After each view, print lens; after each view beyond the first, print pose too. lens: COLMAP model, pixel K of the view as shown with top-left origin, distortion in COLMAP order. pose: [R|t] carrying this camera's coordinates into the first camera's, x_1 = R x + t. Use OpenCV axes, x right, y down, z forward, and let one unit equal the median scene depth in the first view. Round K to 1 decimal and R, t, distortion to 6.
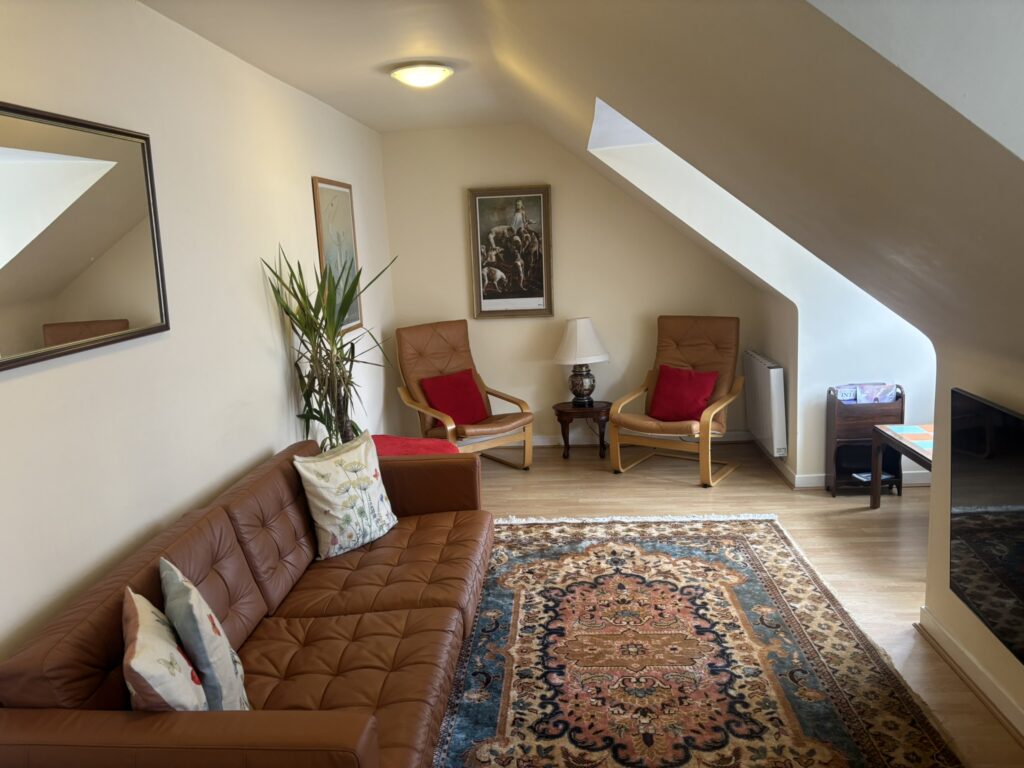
lens RADIAL K [[782.6, 0, 499.3], [0, 782.6, 386.7], [0, 0, 1]] dist [0.101954, -0.130279]
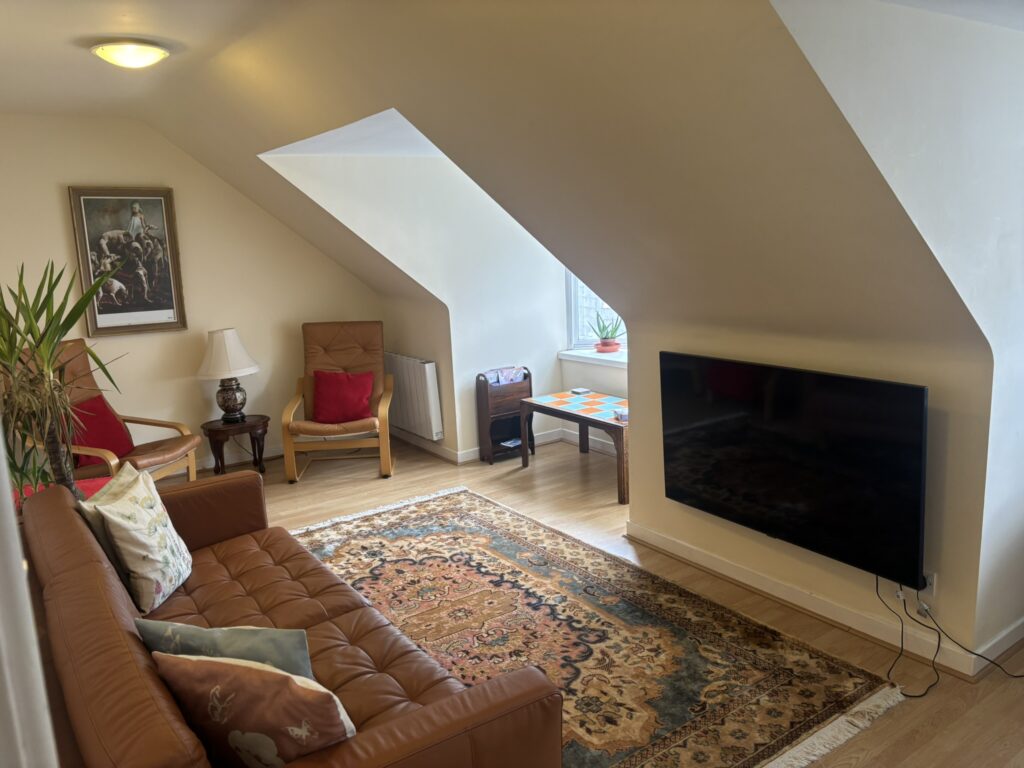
lens RADIAL K [[782.6, 0, 499.3], [0, 782.6, 386.7], [0, 0, 1]] dist [0.101954, -0.130279]
pose [[0.778732, -0.099794, 0.619369, -0.314911], [0.115580, 0.993189, 0.014706, 0.007011], [-0.616619, 0.060134, 0.784962, 0.066181]]
